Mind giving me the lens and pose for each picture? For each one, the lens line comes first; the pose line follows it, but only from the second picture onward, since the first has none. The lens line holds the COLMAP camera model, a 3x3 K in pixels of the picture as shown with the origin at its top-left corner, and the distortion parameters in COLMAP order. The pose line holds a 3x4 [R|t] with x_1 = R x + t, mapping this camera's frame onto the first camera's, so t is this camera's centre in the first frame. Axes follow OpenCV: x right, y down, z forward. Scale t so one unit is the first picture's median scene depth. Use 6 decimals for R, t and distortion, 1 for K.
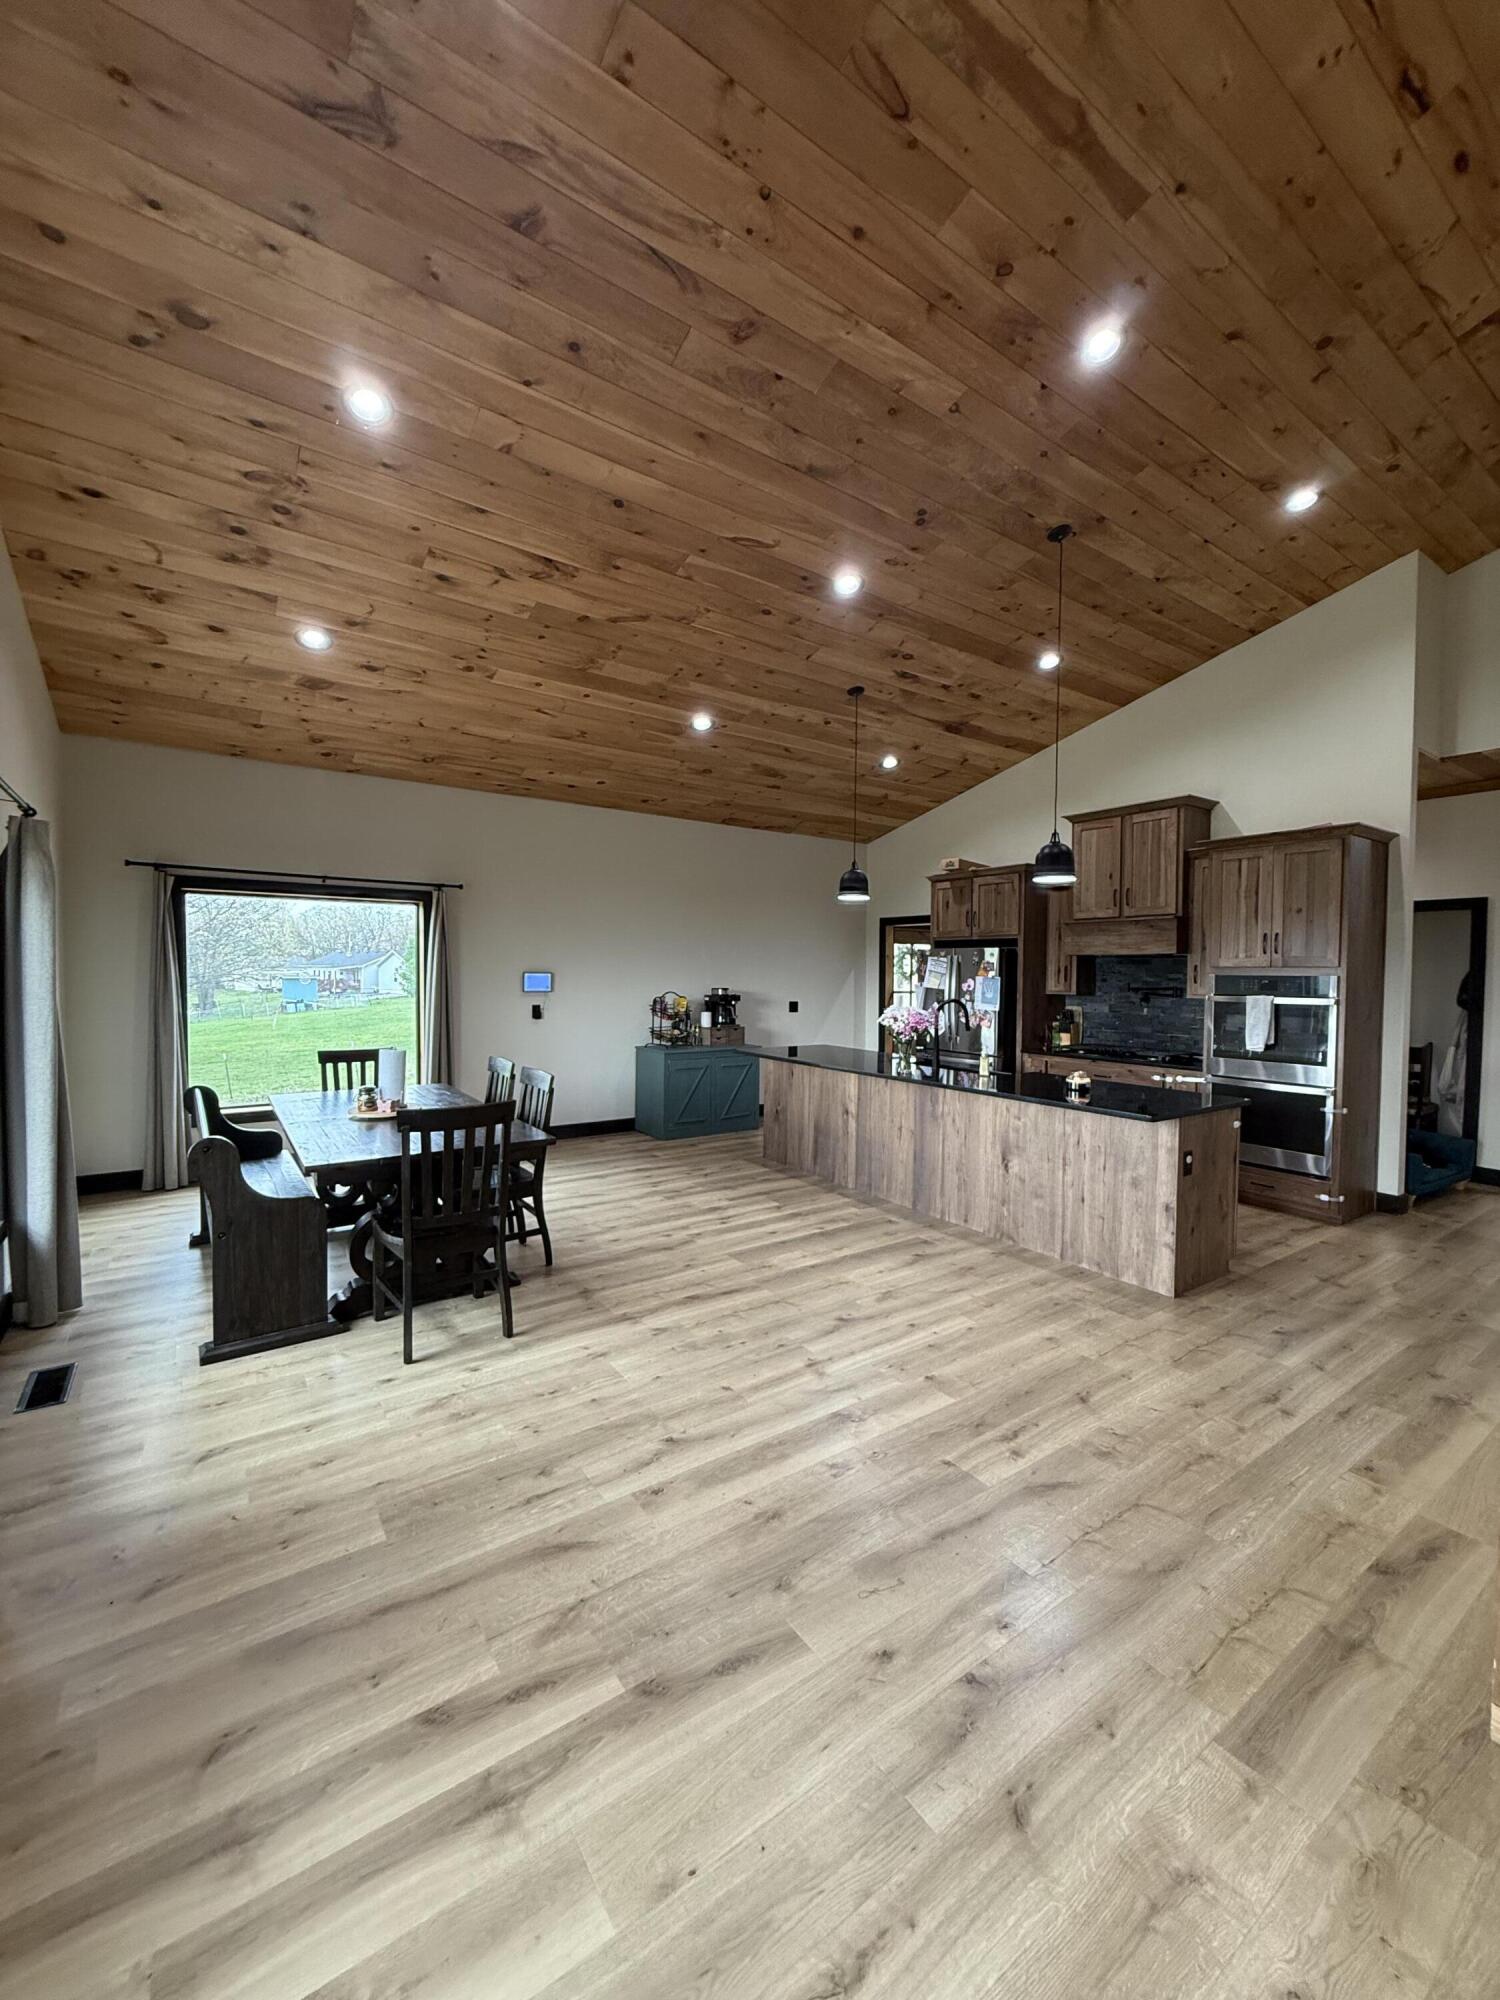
lens RADIAL K [[794.5, 0, 754.4], [0, 794.5, 999.3], [0, 0, 1]] dist [-0.000153, 0.000554]
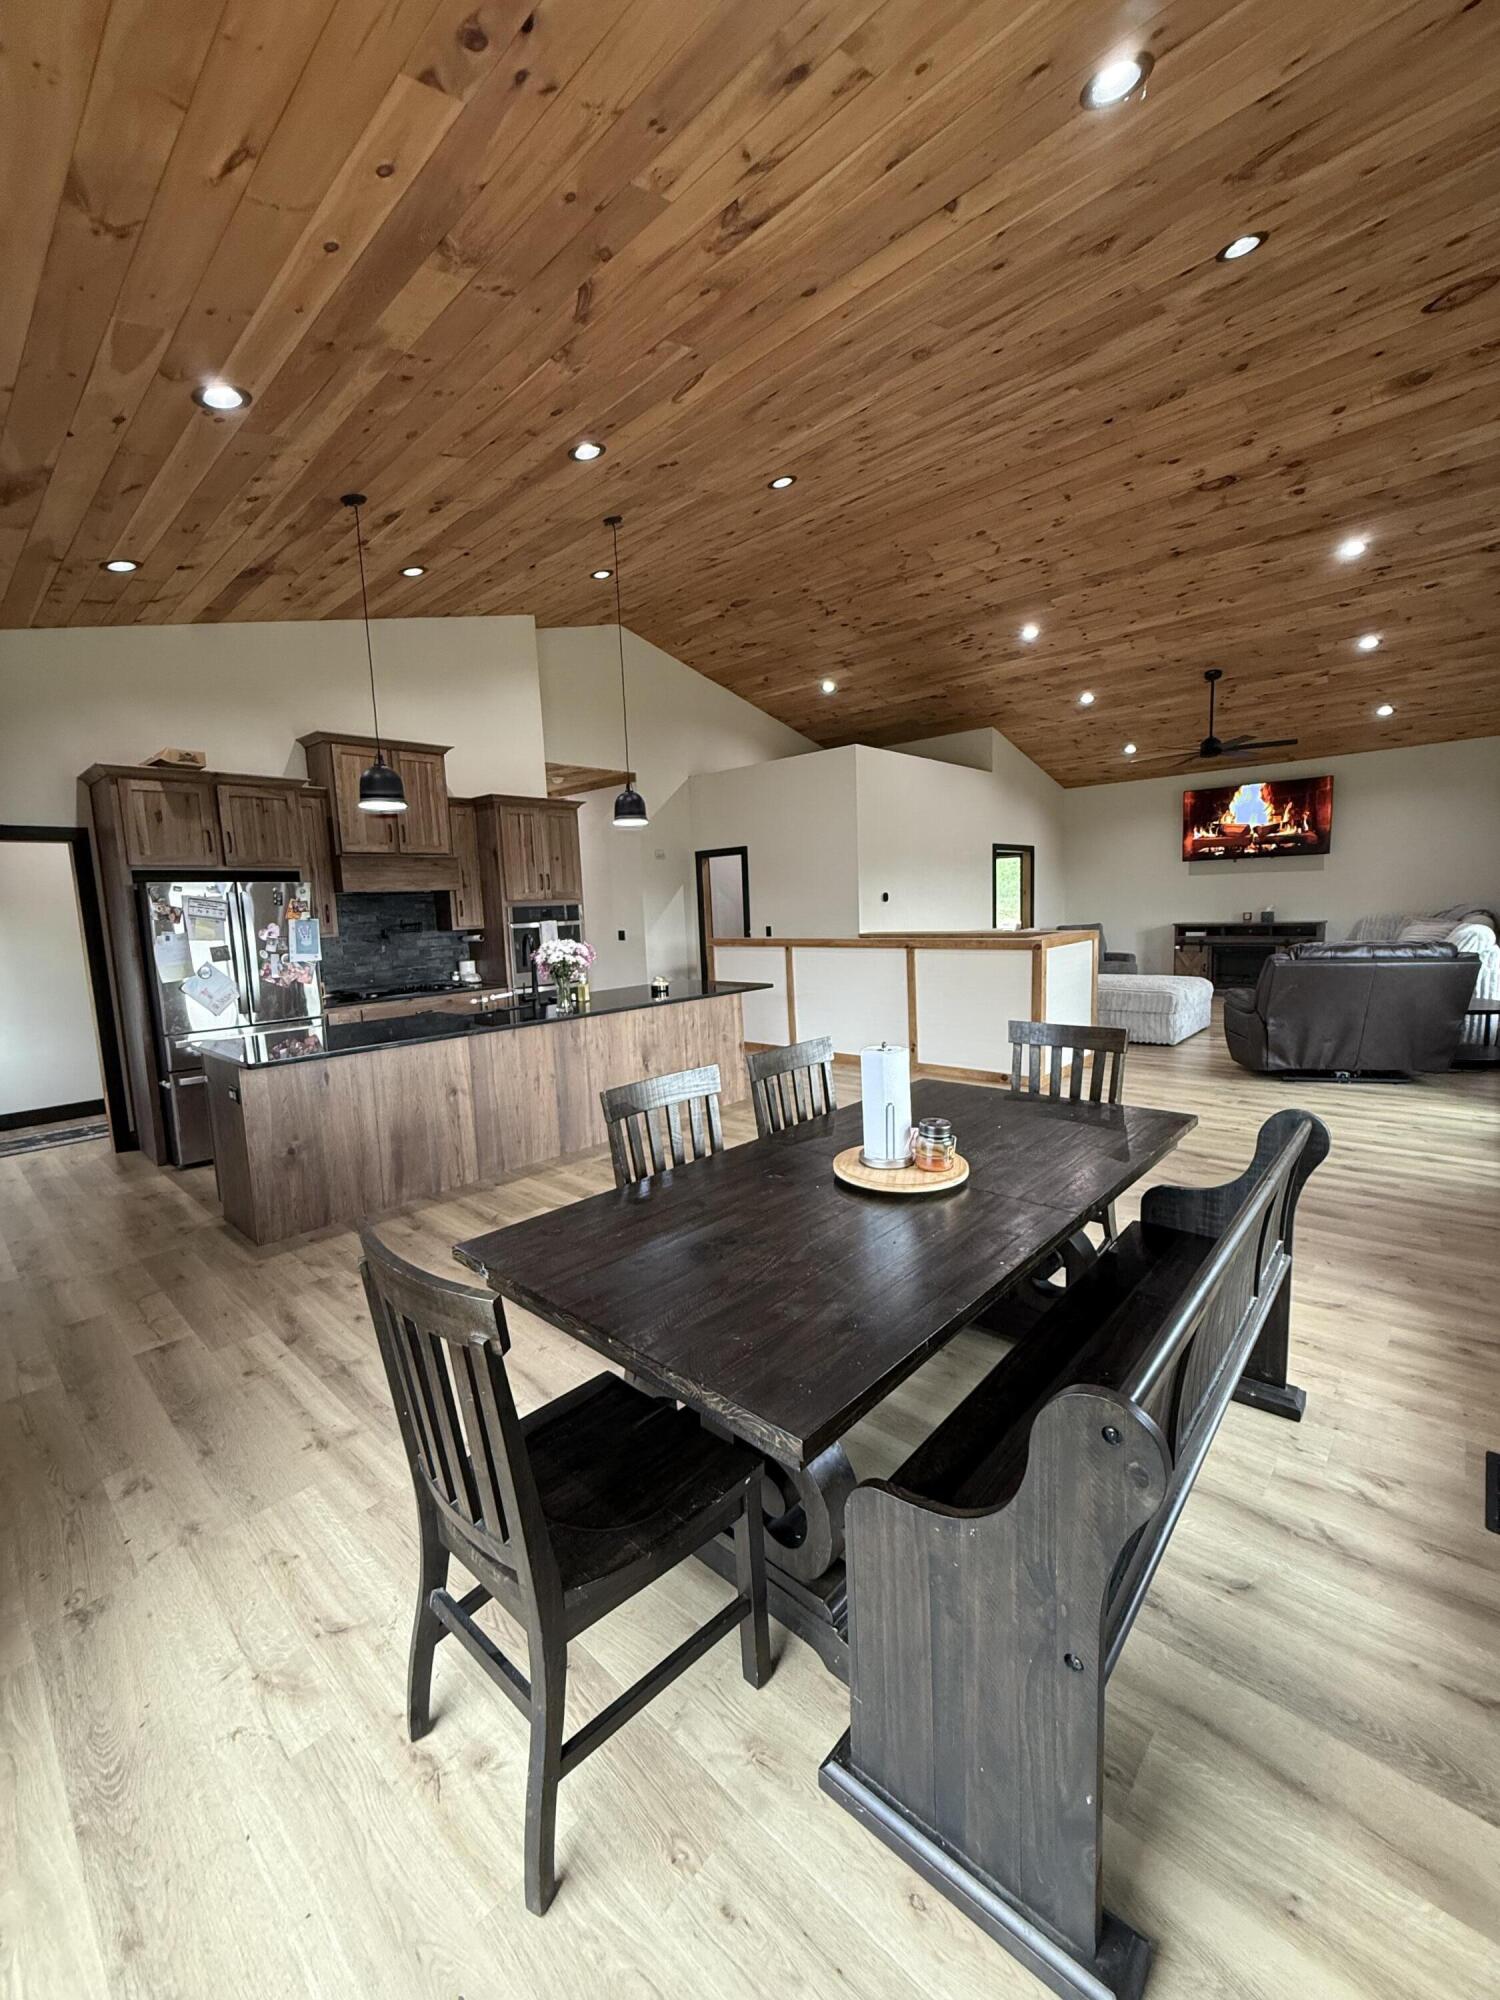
lens RADIAL K [[794.5, 0, 745.6], [0, 794.5, 997.6], [0, 0, 1]] dist [-0.000153, 0.000554]
pose [[-0.211355, -0.118628, 0.970184, -0.751775], [0.072497, 0.987970, 0.136596, -0.035780], [-0.974717, 0.099206, -0.200212, 0.964677]]
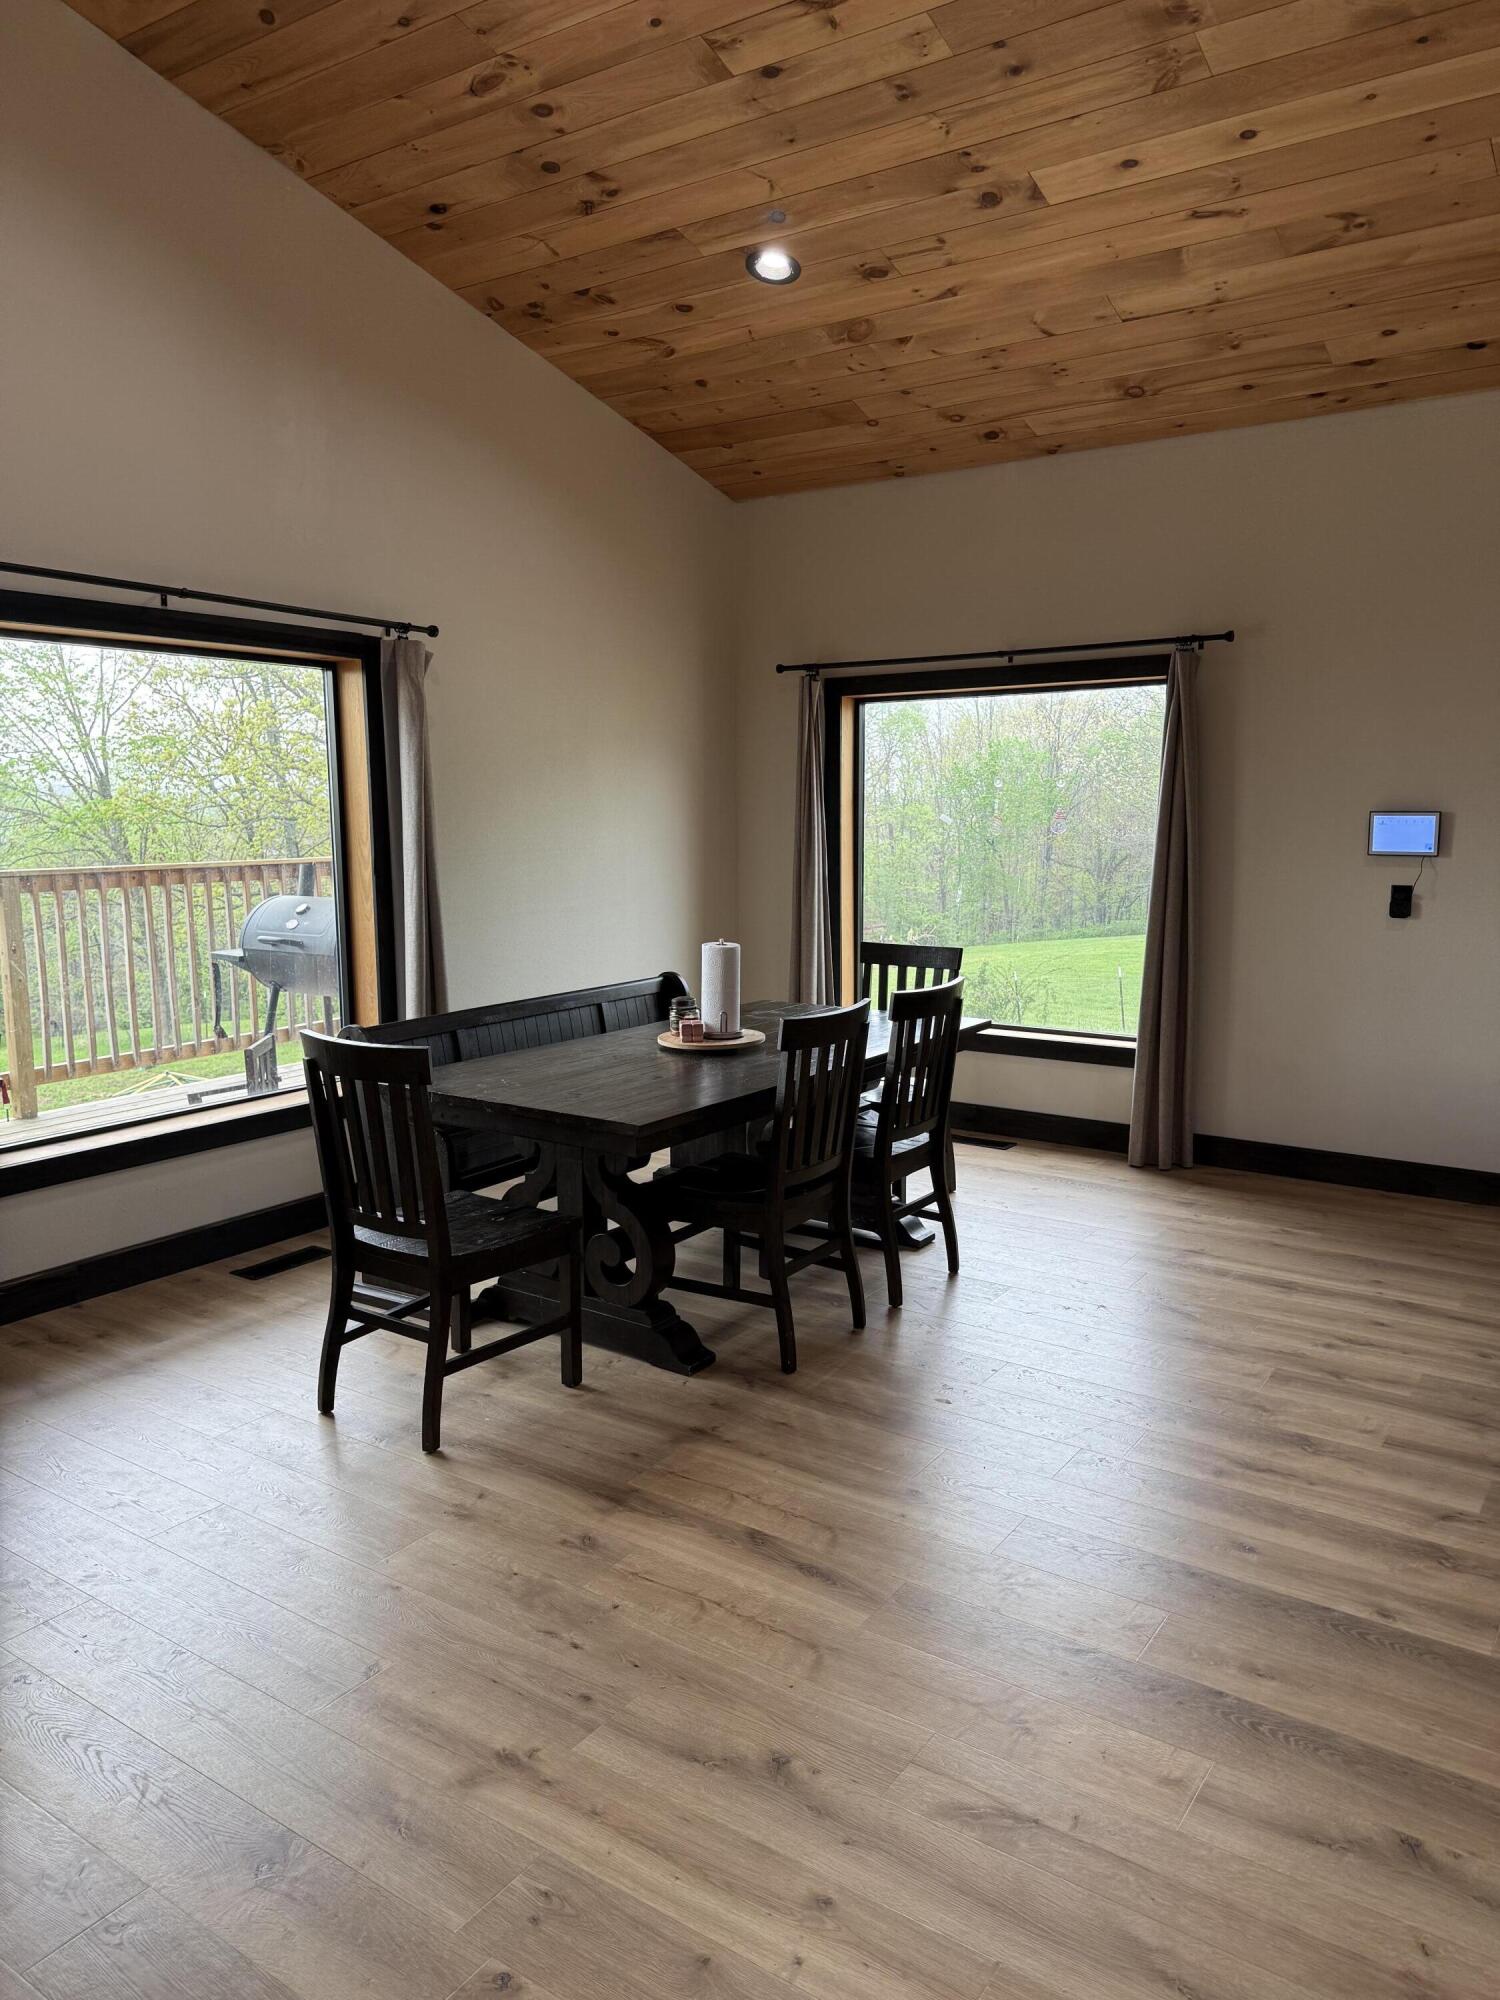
lens RADIAL K [[1419.7, 0, 760.5], [0, 1419.7, 999.9], [0, 0, 1]] dist [0.024399, -0.019417]
pose [[0.350135, 0.114444, -0.929682, 0.466507], [-0.025568, 0.993306, 0.112646, -0.013912], [0.936350, -0.015672, 0.350717, 0.526874]]
